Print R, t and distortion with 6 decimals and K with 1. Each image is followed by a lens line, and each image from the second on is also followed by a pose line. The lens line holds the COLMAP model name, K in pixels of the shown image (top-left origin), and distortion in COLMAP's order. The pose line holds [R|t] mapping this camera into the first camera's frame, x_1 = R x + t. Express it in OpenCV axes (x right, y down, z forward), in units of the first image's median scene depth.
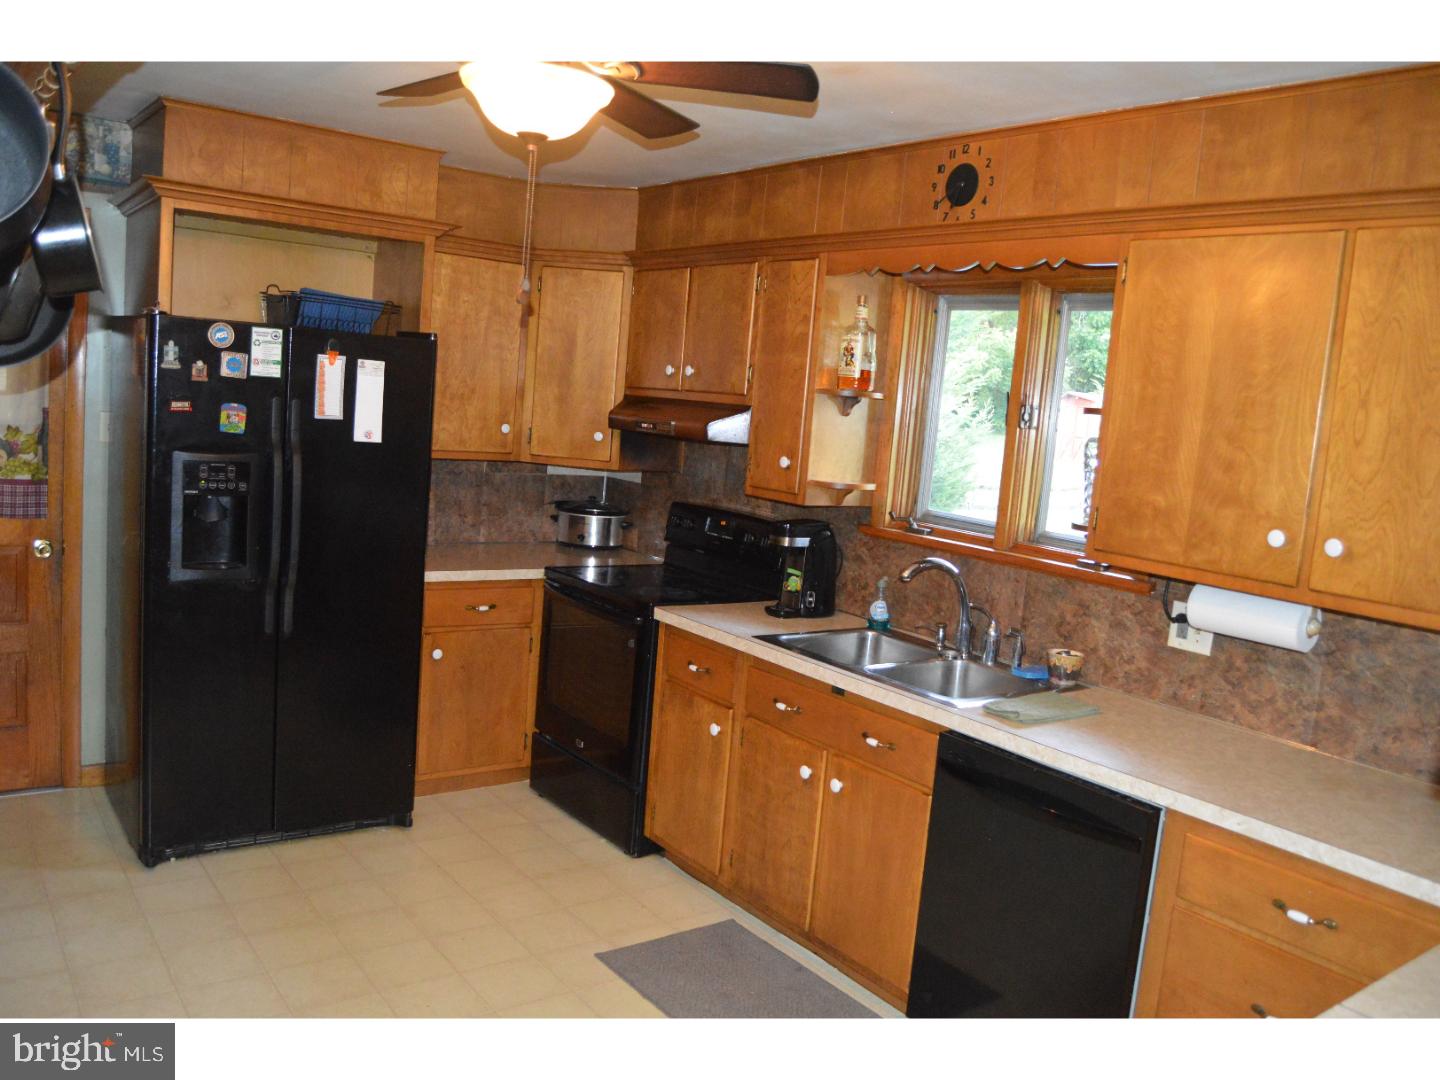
lens RADIAL K [[1146.5, 0, 718.0], [0, 1146.5, 541.1], [0, 0, 1]] dist [-0.087061, 0.034424]
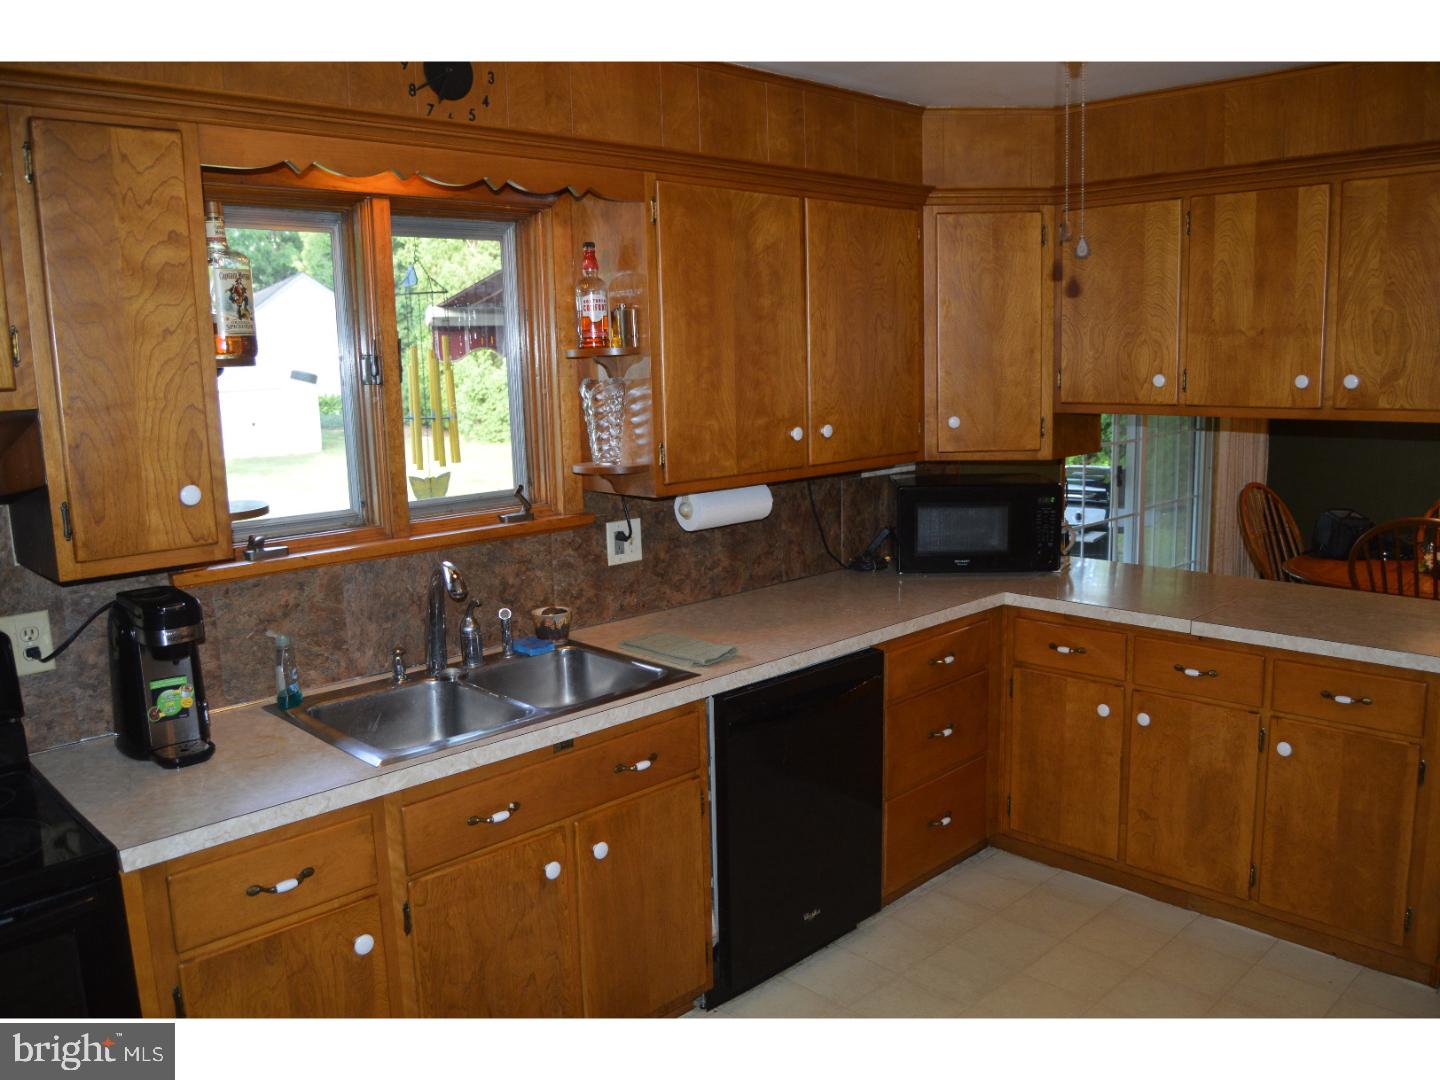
lens RADIAL K [[1146.5, 0, 718.6], [0, 1146.5, 540.7], [0, 0, 1]] dist [-0.087061, 0.034424]
pose [[-0.135485, -0.237818, 0.961814, -0.654032], [0.140125, 0.956408, 0.256219, -0.193978], [-0.980820, 0.169488, -0.096254, 1.014361]]
